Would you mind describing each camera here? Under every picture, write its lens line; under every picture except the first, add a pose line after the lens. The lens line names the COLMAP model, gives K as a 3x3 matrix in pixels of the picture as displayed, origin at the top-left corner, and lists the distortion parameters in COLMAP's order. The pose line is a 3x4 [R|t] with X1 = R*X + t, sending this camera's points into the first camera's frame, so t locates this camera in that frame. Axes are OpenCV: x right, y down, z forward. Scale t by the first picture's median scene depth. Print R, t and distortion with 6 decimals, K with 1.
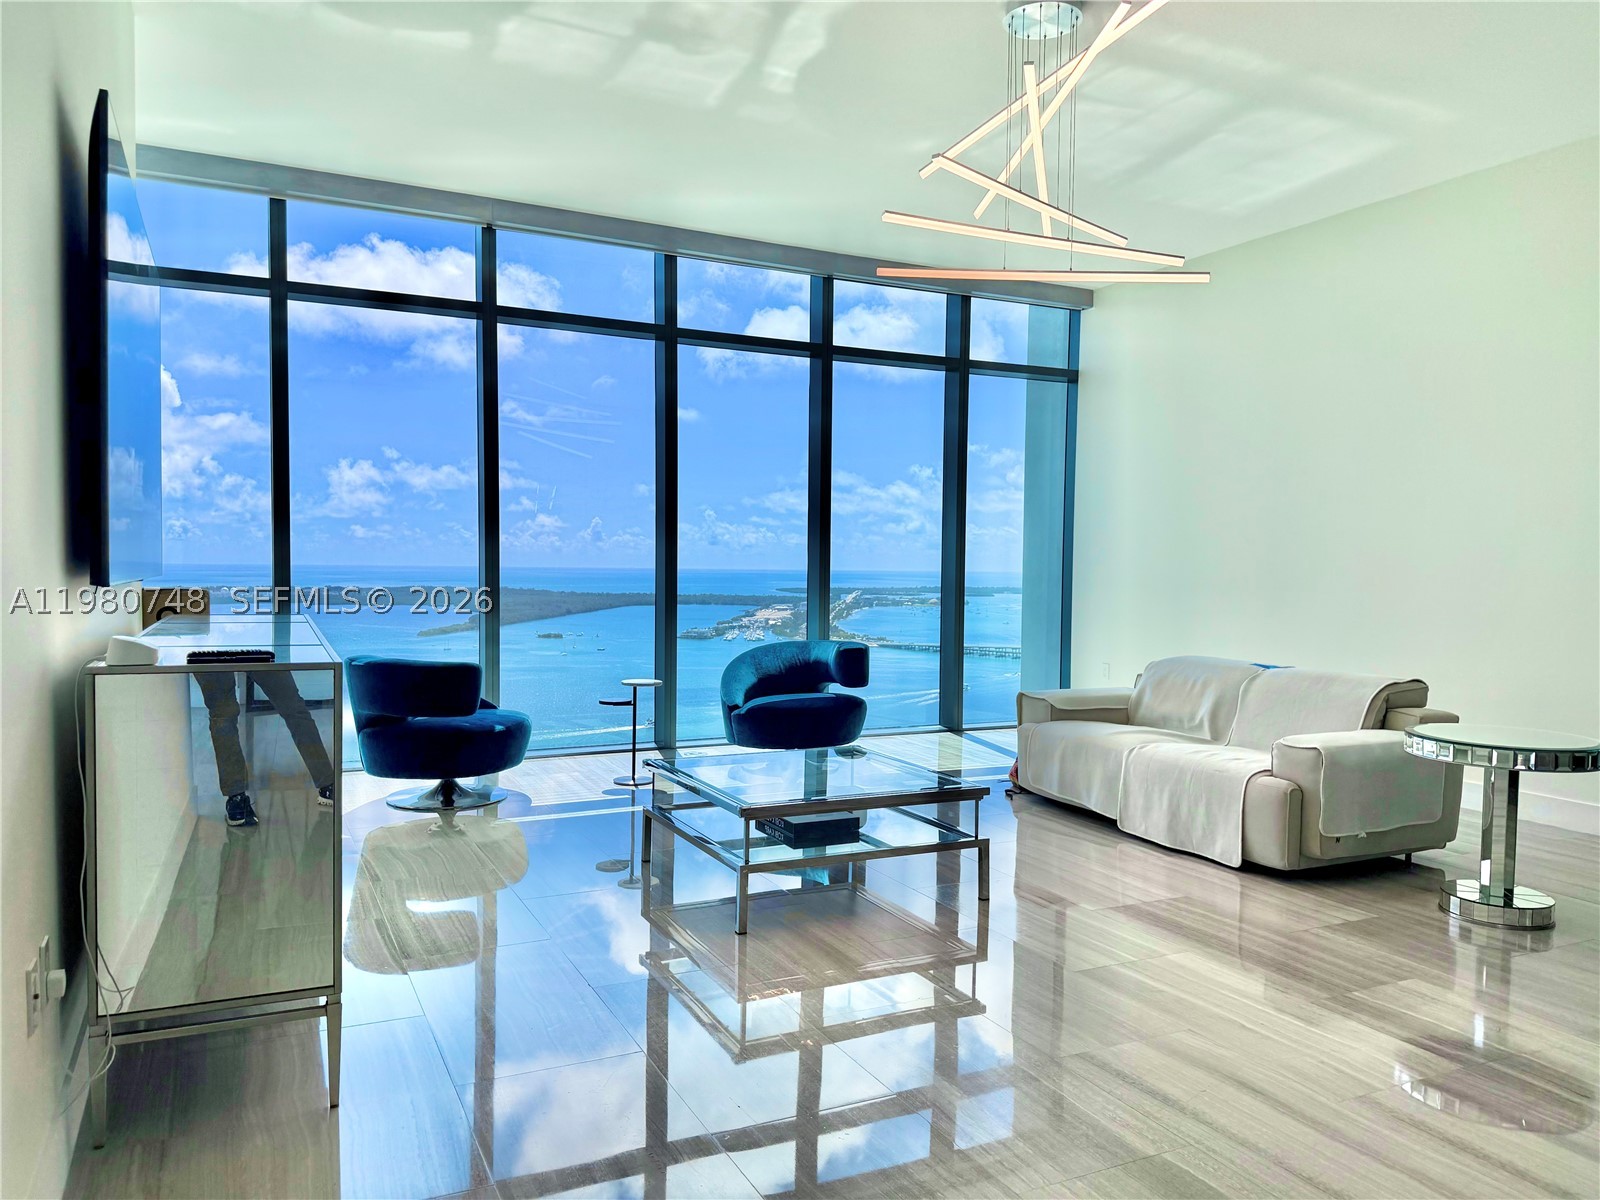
lens RADIAL K [[1129.8, 0, 786.3], [0, 1129.8, 594.4], [0, 0, 1]] dist [0.039714, -0.043055]
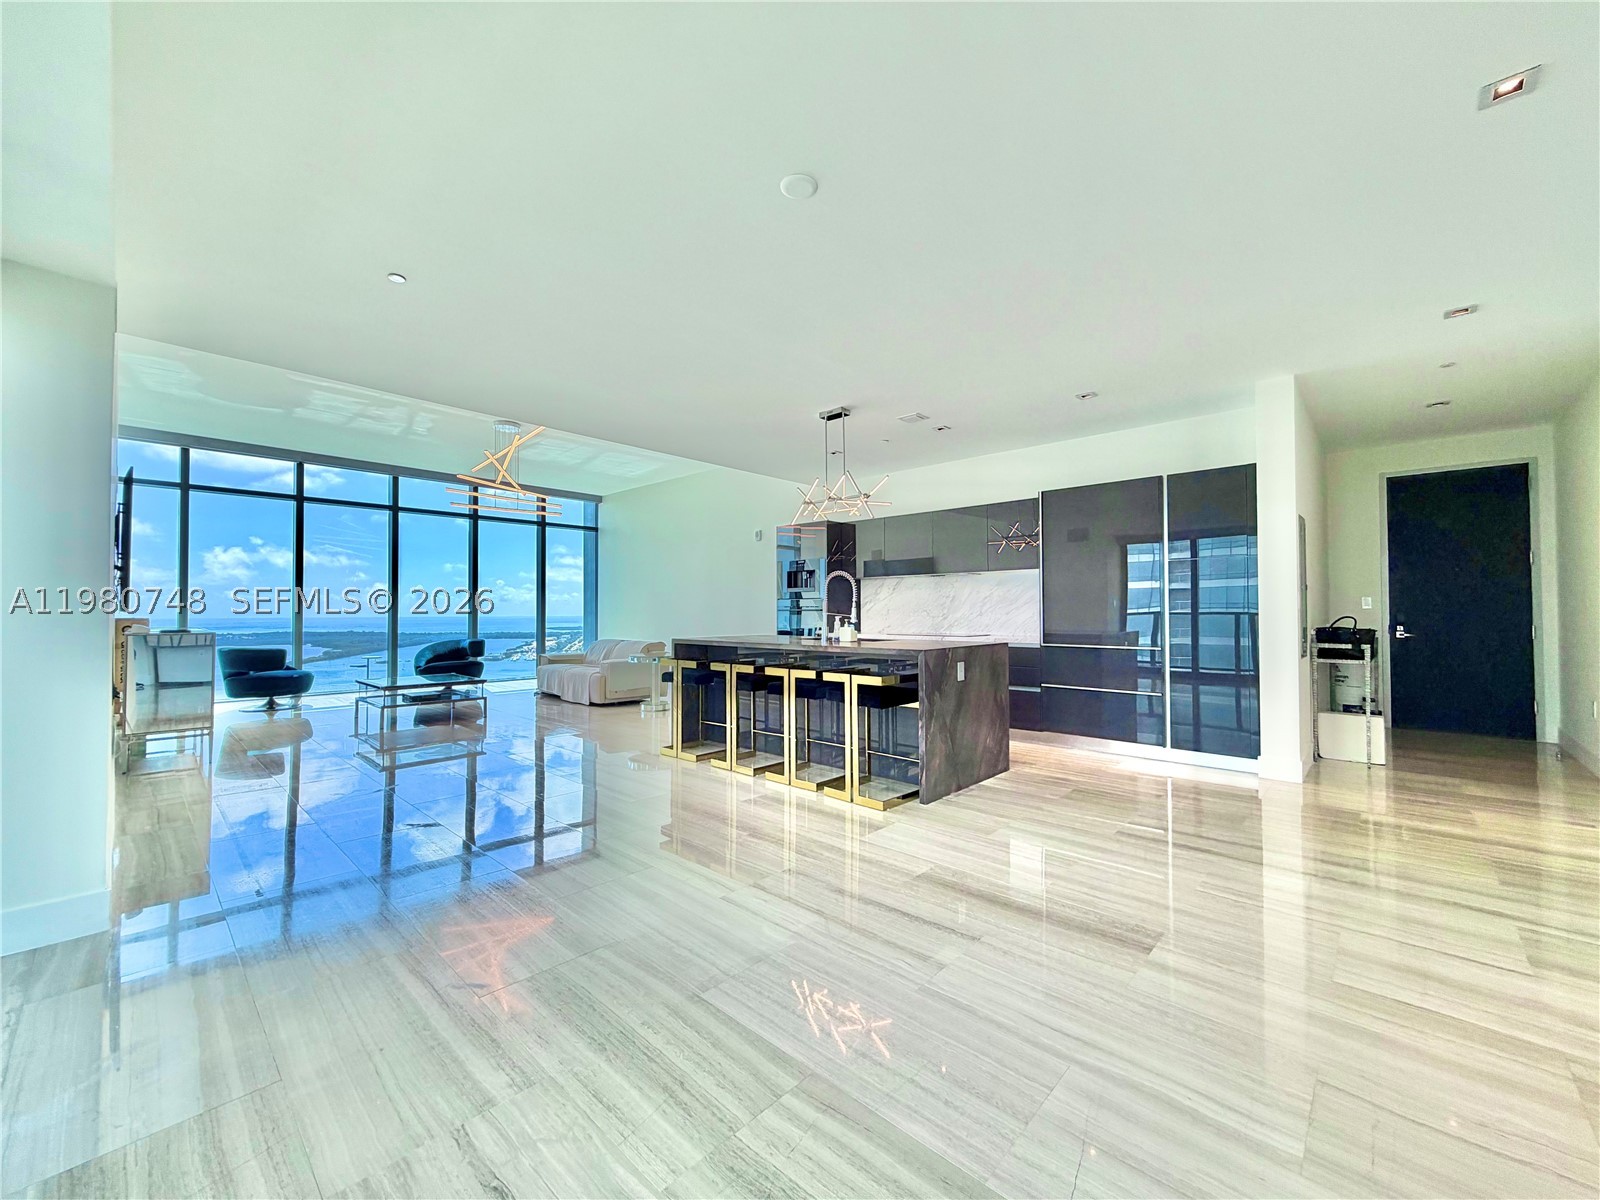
lens RADIAL K [[637.4, 0, 798.6], [0, 637.4, 596.9], [0, 0, 1]] dist [0.000749, -0.000196]
pose [[0.932768, -0.004201, 0.360454, 0.215761], [0.021961, 0.998737, -0.045191, 0.028328], [-0.359809, 0.050069, 0.931682, -0.560463]]
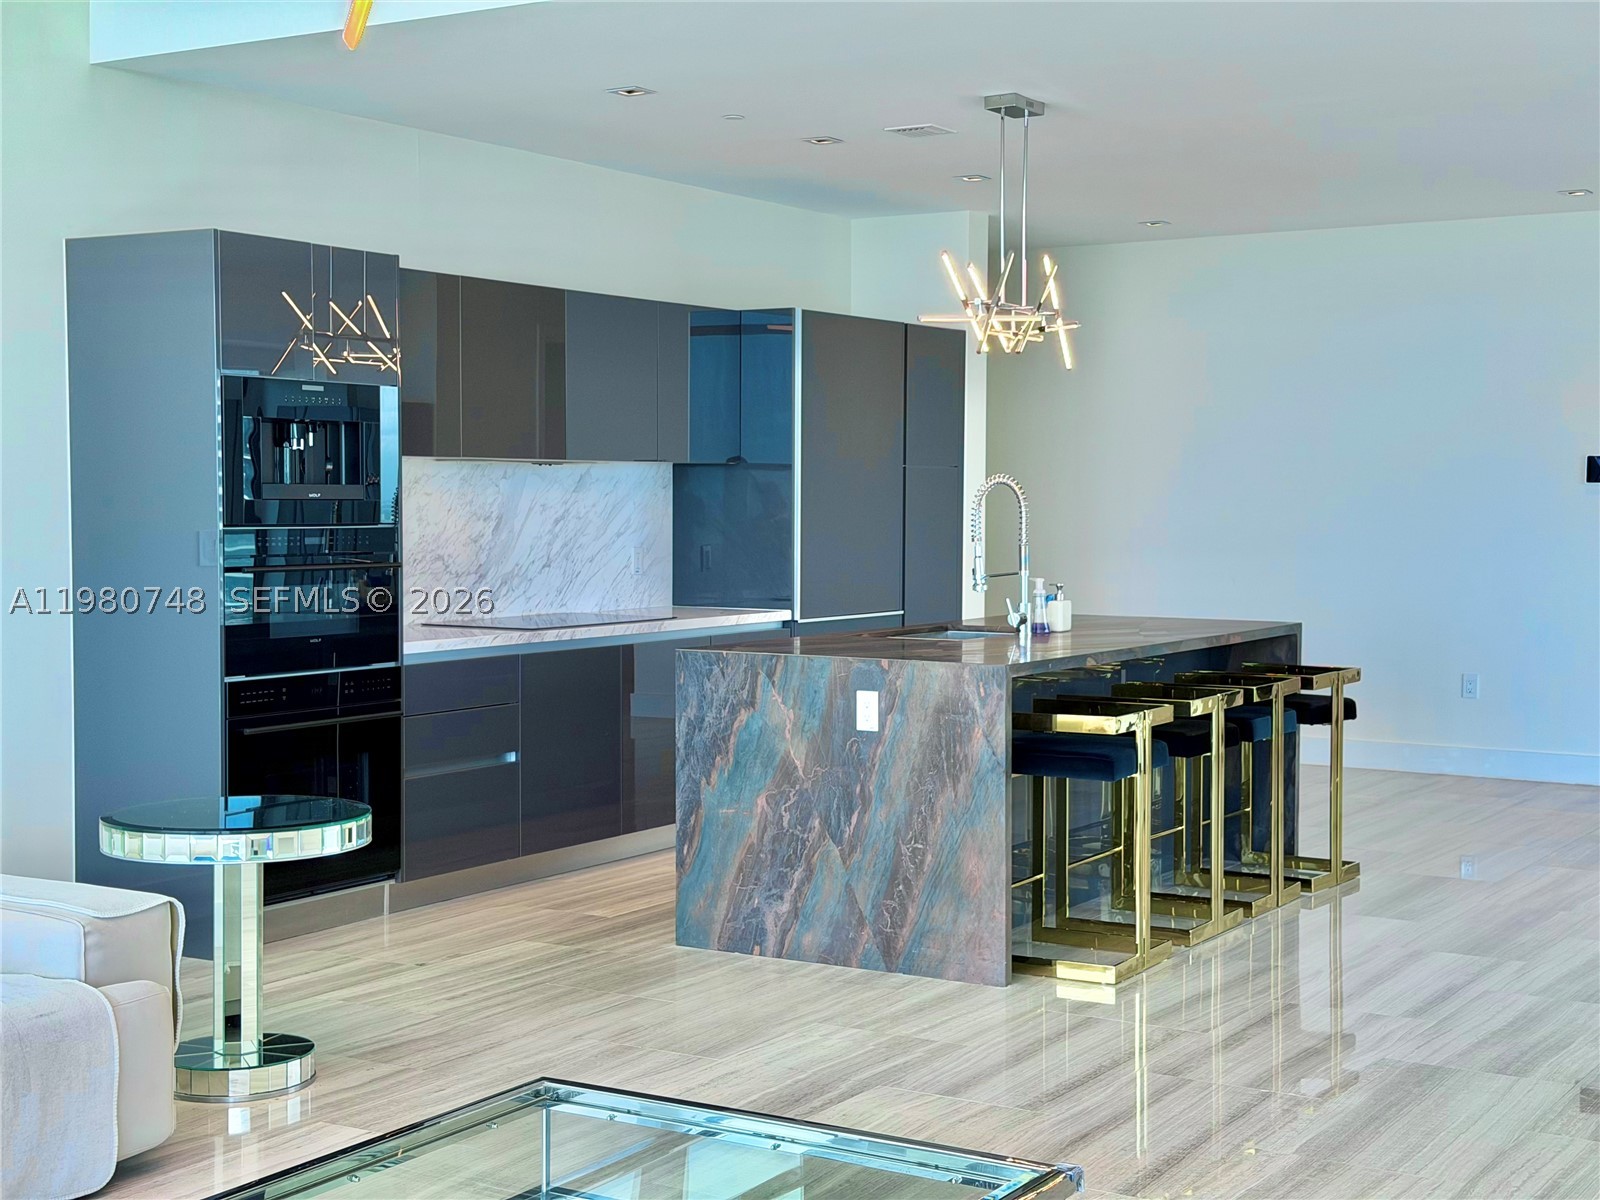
lens RADIAL K [[2249.0, 0, 740.8], [0, 2249.0, 591.8], [0, 0, 1]] dist [0.118923, 0.000000]
pose [[-0.525569, -0.052826, 0.849109, -0.693126], [0.012573, 0.997479, 0.069839, -0.103823], [-0.850658, 0.047382, -0.523580, 1.579741]]
